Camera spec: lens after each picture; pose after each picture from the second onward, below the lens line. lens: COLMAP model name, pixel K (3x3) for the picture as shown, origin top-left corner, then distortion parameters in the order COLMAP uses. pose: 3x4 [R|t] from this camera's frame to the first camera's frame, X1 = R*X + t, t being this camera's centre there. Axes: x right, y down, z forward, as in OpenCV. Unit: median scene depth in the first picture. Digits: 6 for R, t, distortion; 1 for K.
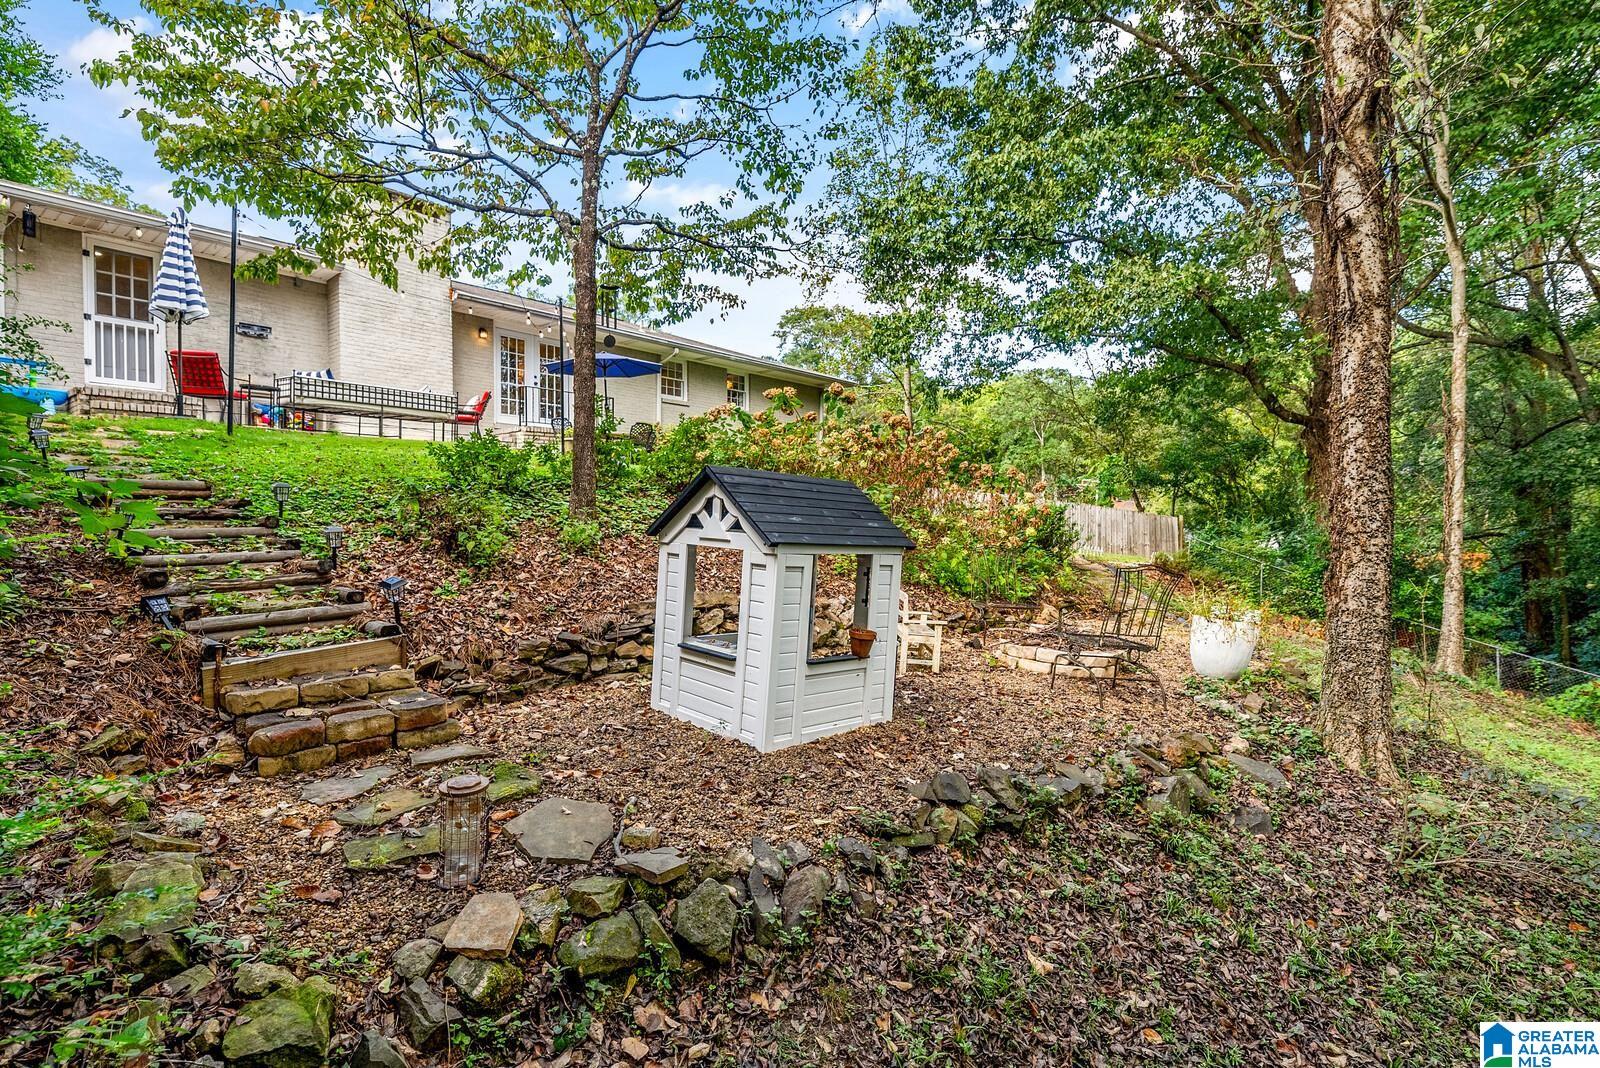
lens RADIAL K [[760.1, 0, 795.6], [0, 760.1, 541.5], [0, 0, 1]] dist [0.000650, 0.000500]
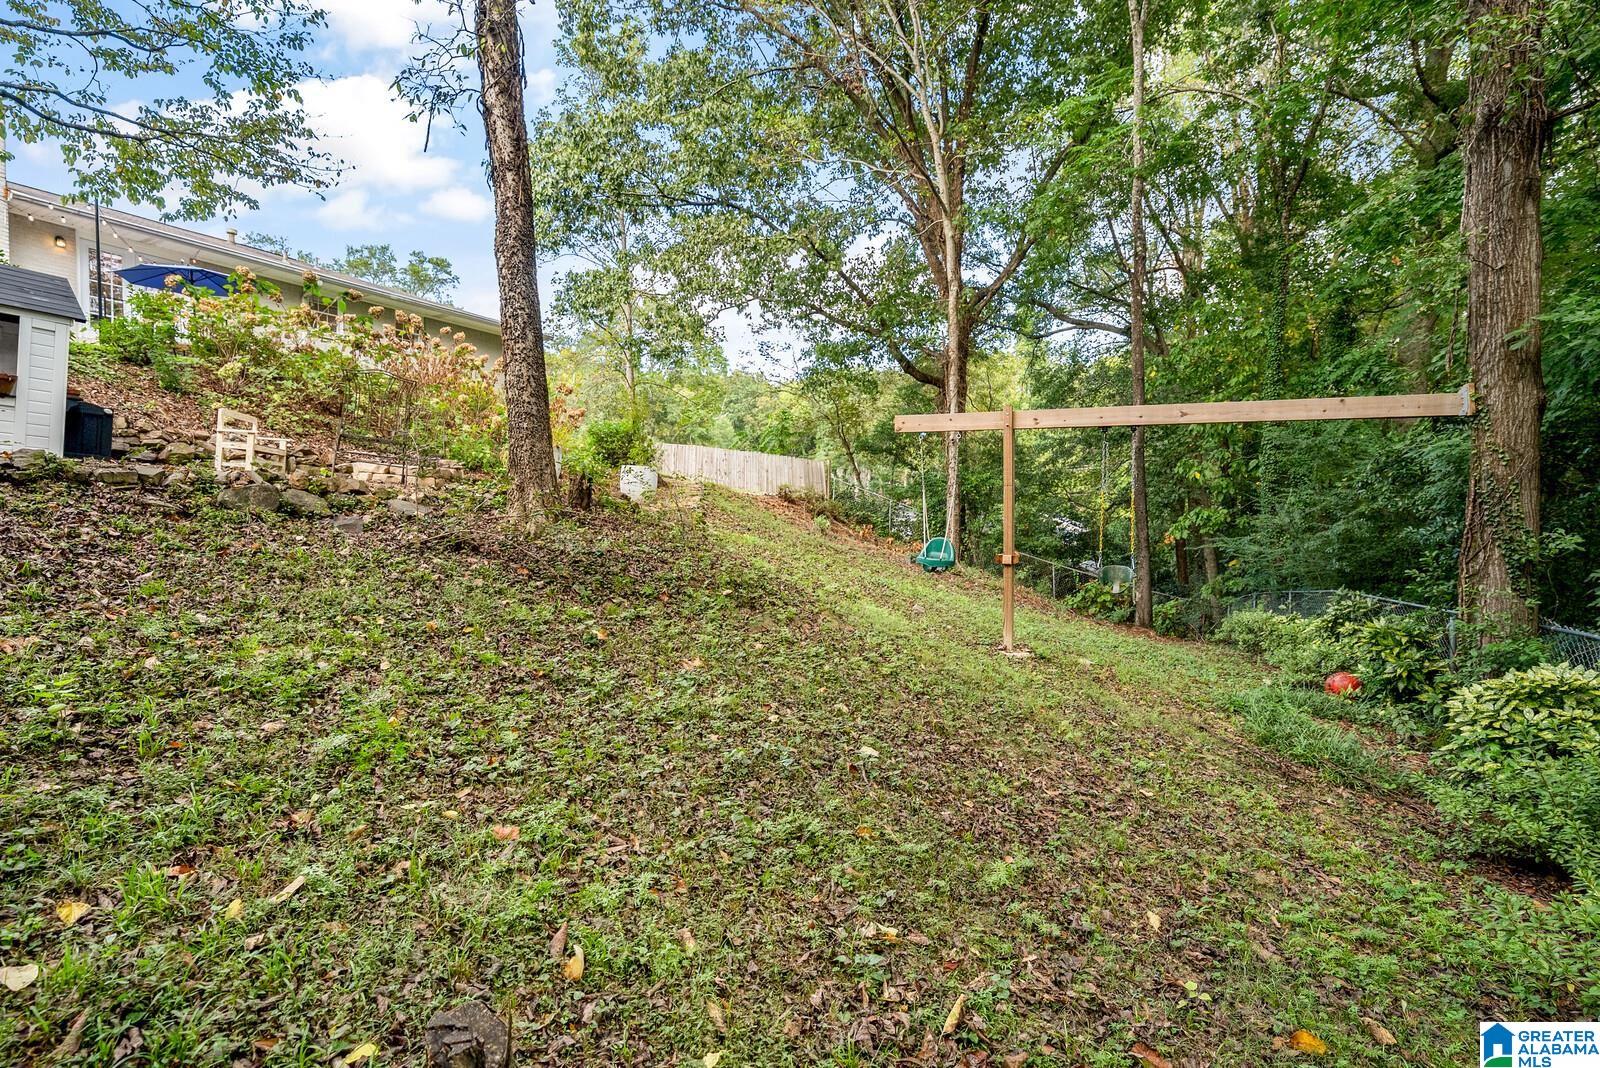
lens RADIAL K [[760.1, 0, 795.6], [0, 760.1, 541.5], [0, 0, 1]] dist [0.000650, 0.000500]
pose [[0.979305, -0.010113, 0.202135, 0.325327], [0.008929, 0.999937, 0.006769, 0.115914], [-0.202191, -0.004824, 0.979334, -0.145578]]
